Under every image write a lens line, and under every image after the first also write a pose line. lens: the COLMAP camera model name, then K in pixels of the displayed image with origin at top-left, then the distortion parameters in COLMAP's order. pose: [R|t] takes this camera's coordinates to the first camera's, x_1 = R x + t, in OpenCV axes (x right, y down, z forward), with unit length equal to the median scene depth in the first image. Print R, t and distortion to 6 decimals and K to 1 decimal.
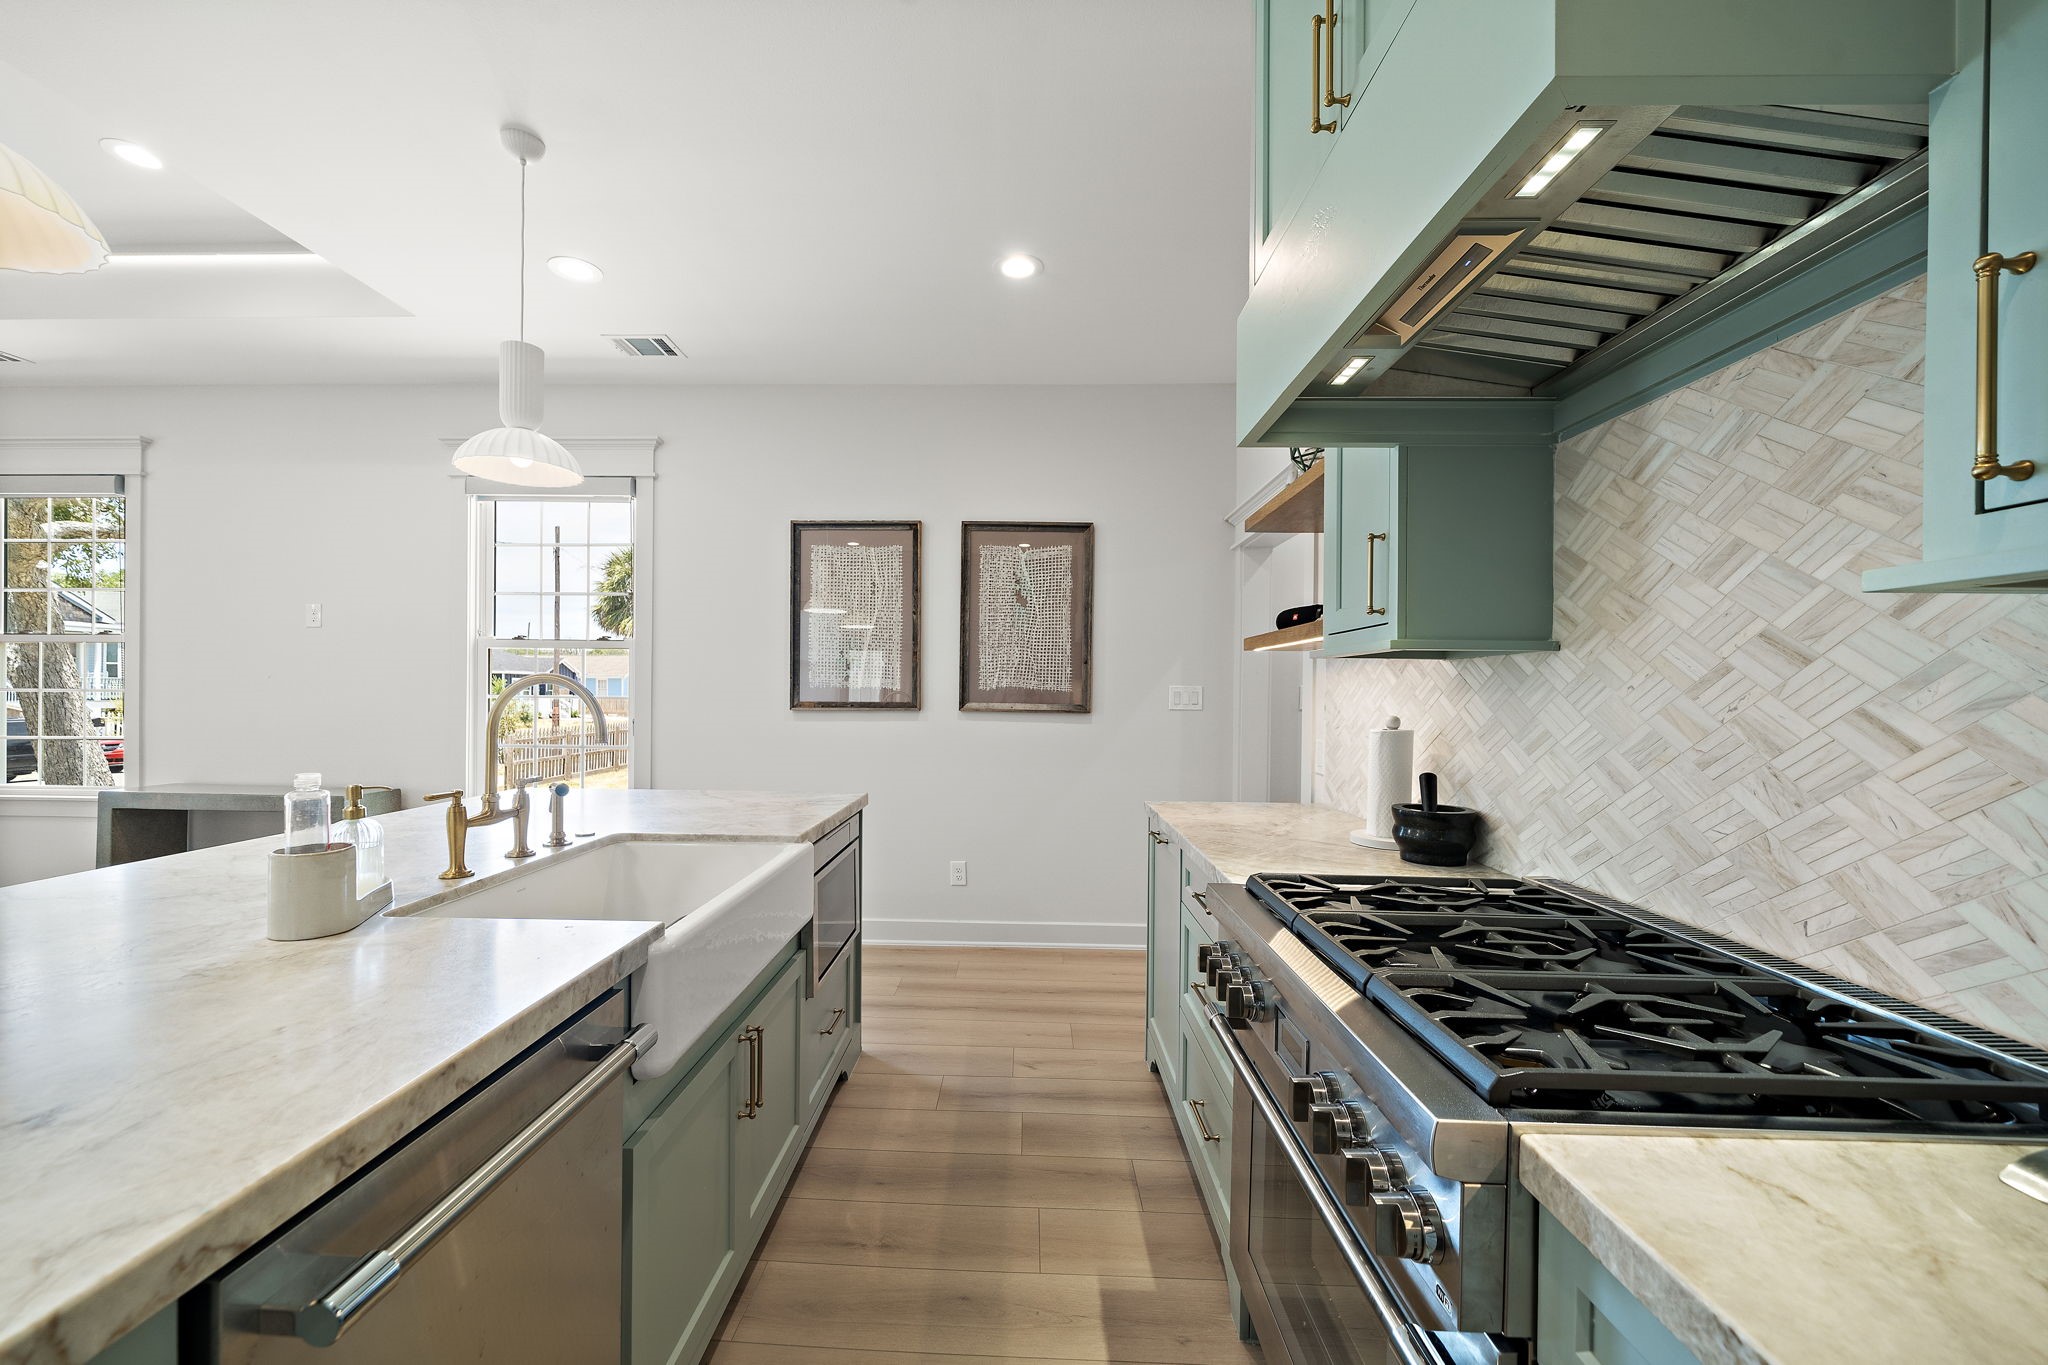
lens RADIAL K [[795.0, 0, 1002.4], [0, 795.0, 695.4], [0, 0, 1]] dist [-0.003525, -0.000431]
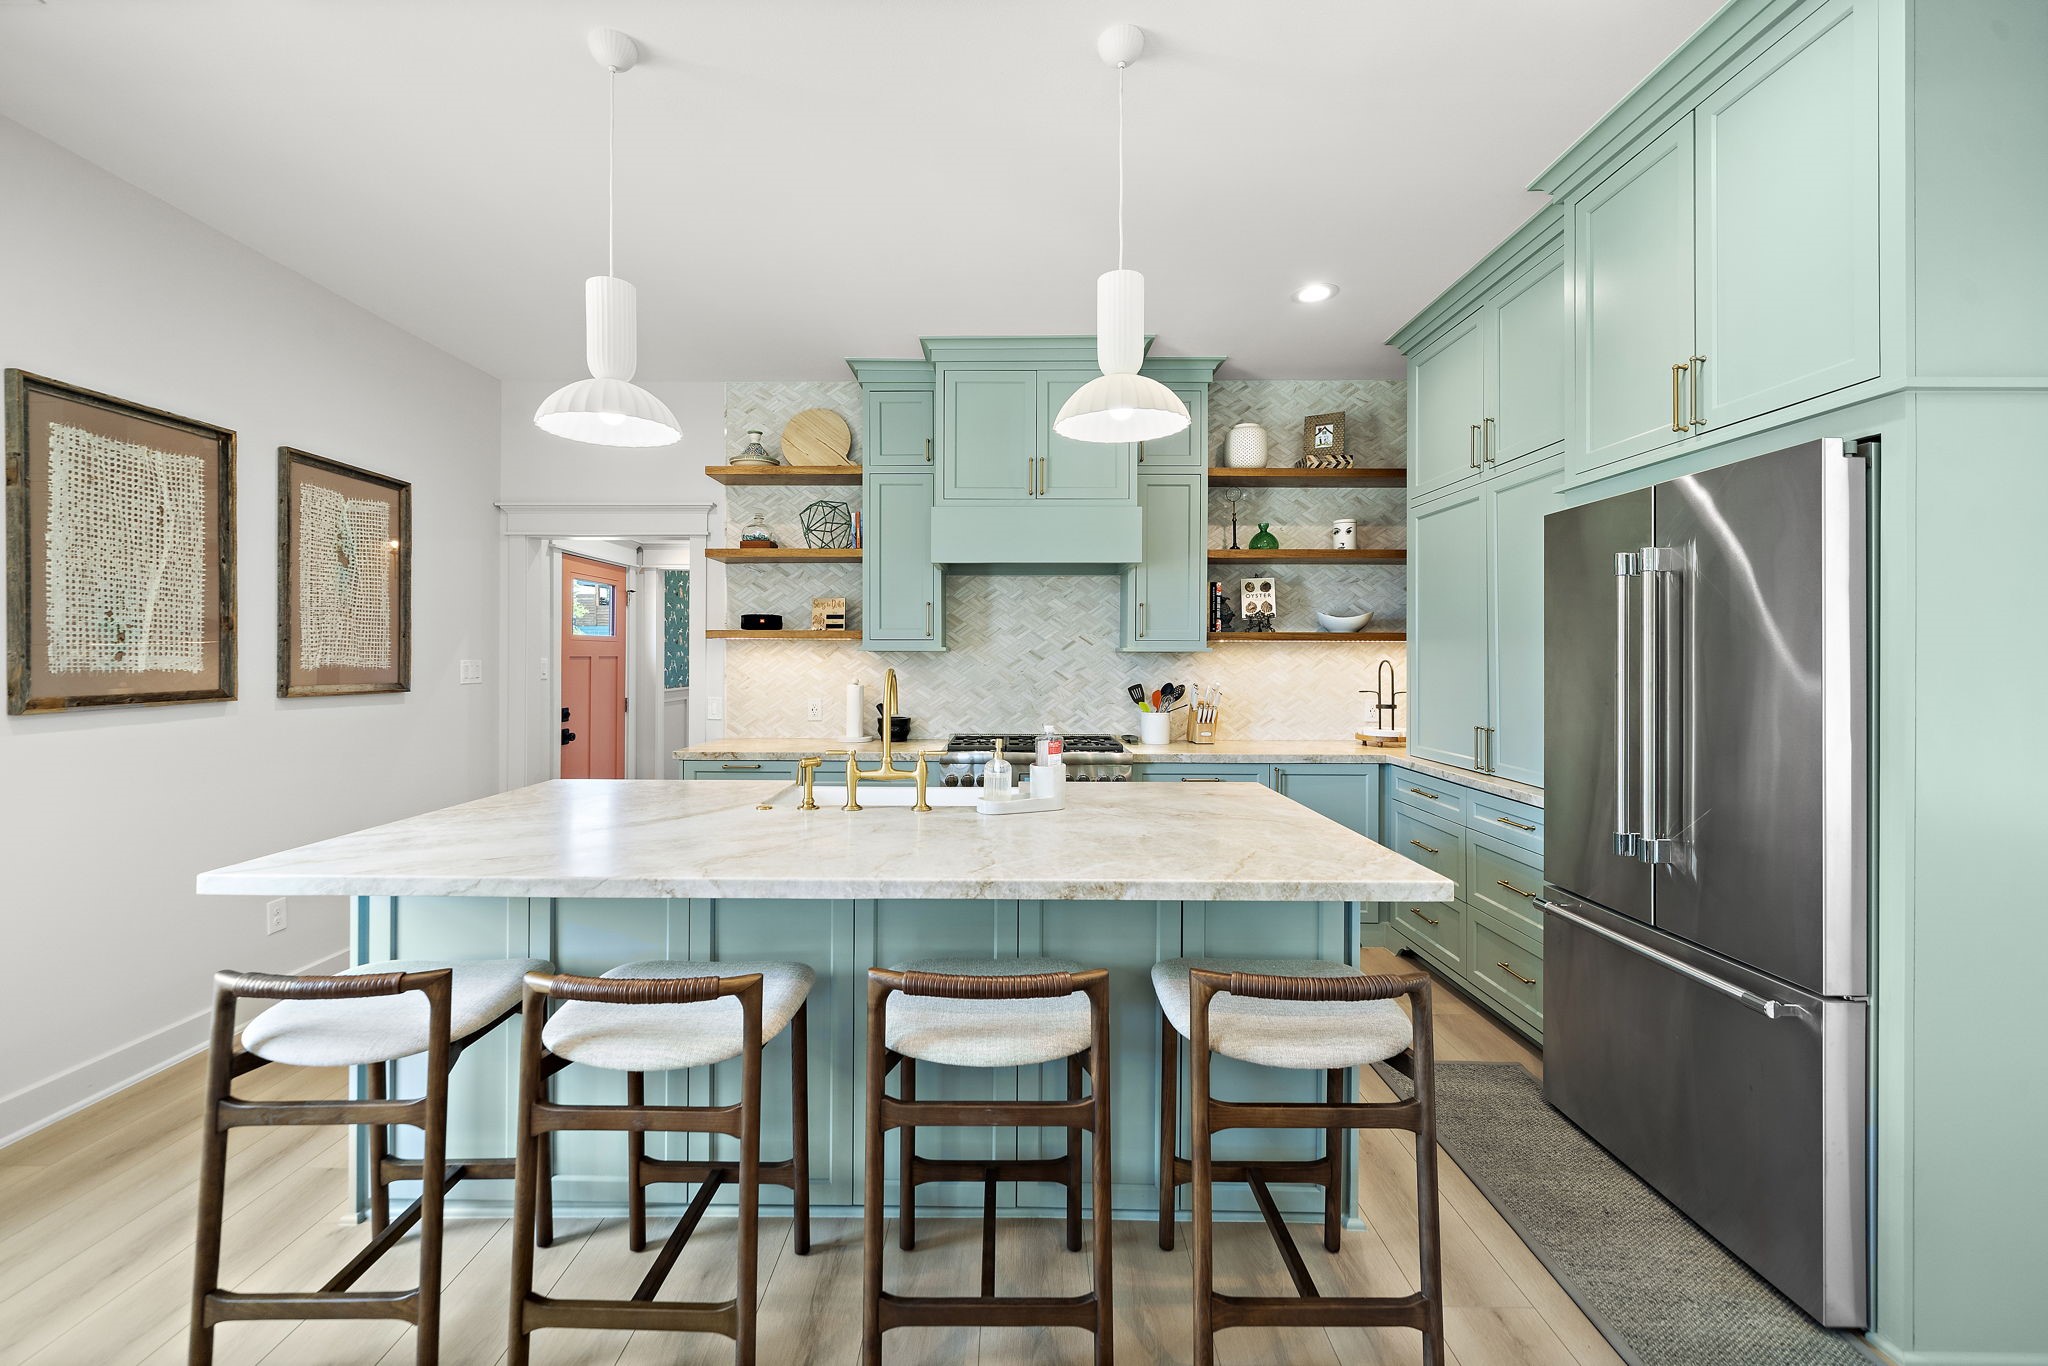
lens RADIAL K [[795.0, 0, 1011.3], [0, 795.0, 649.5], [0, 0, 1]] dist [-0.003525, -0.000431]
pose [[-0.006646, -0.001721, 0.999976, -0.806546], [0.001935, 0.999997, 0.001734, -0.026503], [-0.999976, 0.001946, -0.006643, 0.317005]]
